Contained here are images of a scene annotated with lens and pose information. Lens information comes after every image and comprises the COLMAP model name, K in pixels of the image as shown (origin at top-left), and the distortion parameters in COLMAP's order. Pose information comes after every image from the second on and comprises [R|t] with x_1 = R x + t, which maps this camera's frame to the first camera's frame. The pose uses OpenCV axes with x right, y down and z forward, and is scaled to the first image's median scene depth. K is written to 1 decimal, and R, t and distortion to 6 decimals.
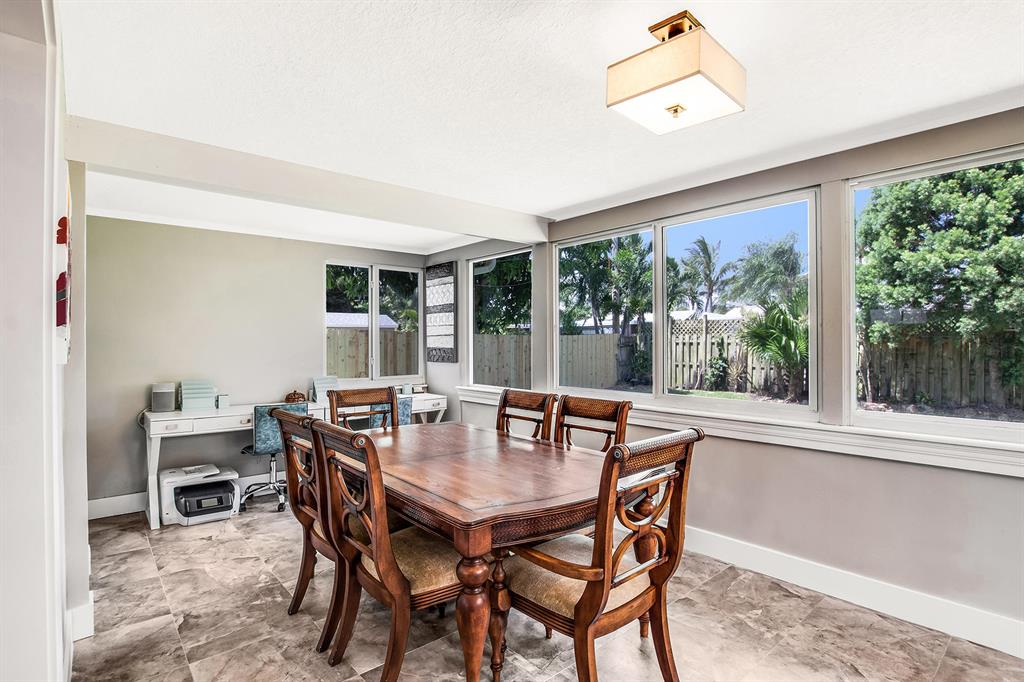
lens RADIAL K [[503.3, 0, 513.3], [0, 503.3, 343.1], [0, 0, 1]] dist [-0.029535, 0.001674]
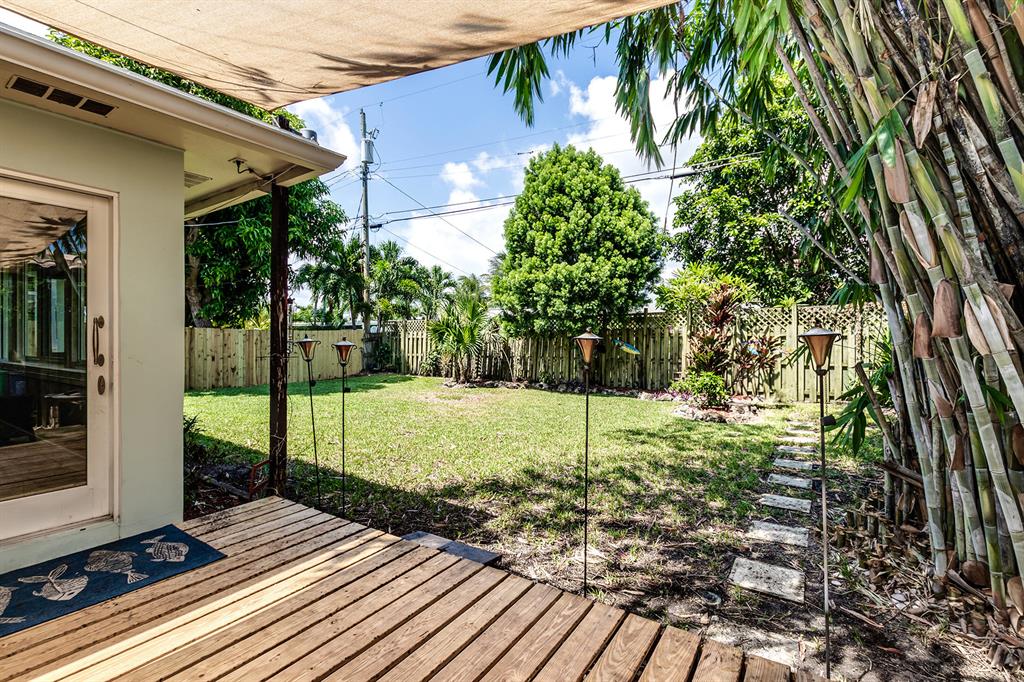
lens RADIAL K [[464.5, 0, 511.7], [0, 464.5, 341.6], [0, 0, 1]] dist [-0.001078, -0.000189]
pose [[0.965879, 0.008835, 0.258842, 0.449213], [-0.007752, 0.999956, -0.005205, 0.018469], [-0.258876, 0.003021, 0.965906, -0.257114]]
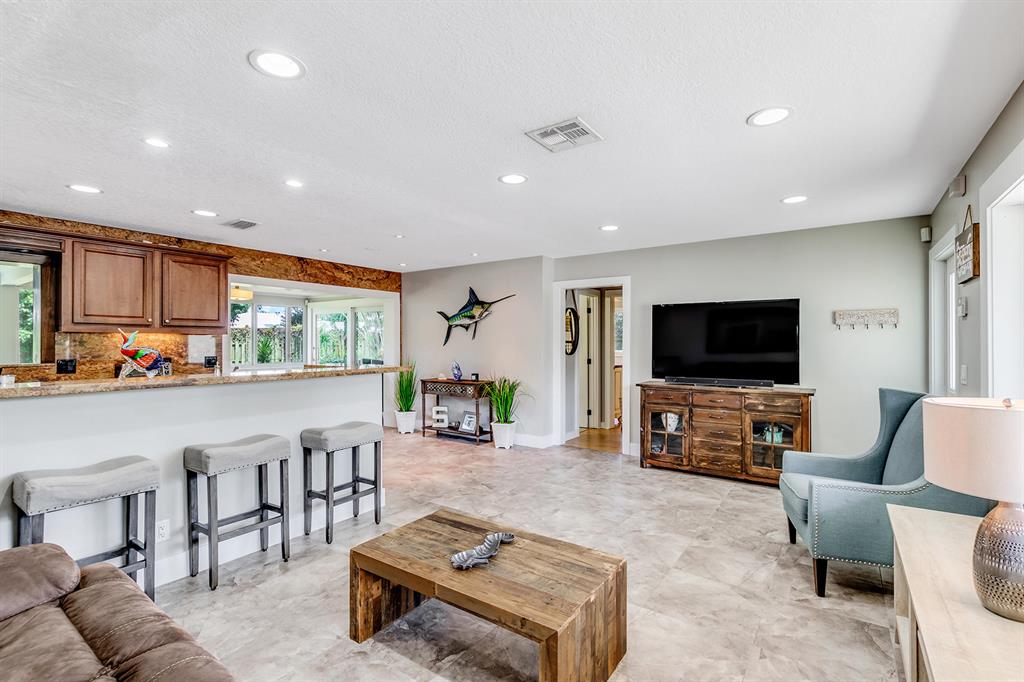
lens RADIAL K [[463.4, 0, 517.0], [0, 463.4, 339.7], [0, 0, 1]] dist [0.009071, -0.003895]
pose [[-0.248888, 0.011584, 0.968463, -0.733262], [0.004728, 0.999931, -0.010745, -0.000325], [-0.968521, 0.001904, -0.248926, -0.081372]]
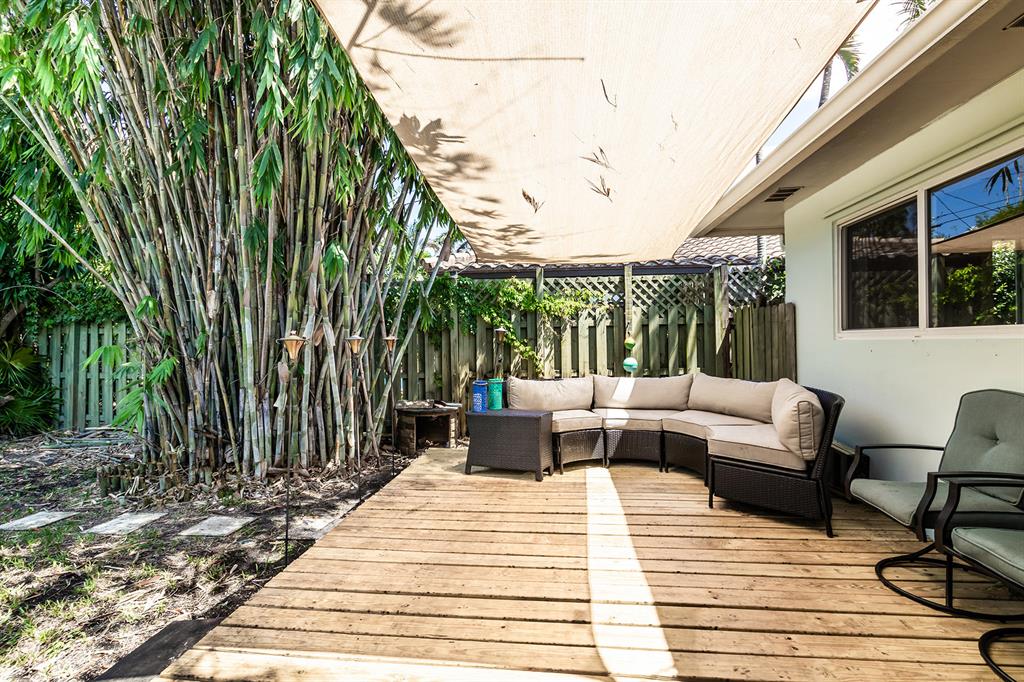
lens RADIAL K [[463.4, 0, 519.7], [0, 463.4, 336.6], [0, 0, 1]] dist [0.009071, -0.003895]
pose [[-0.696159, 0.019199, 0.717631, 0.237732], [0.015312, 0.999812, -0.011895, 0.016891], [-0.717724, 0.002708, -0.696322, 0.060860]]
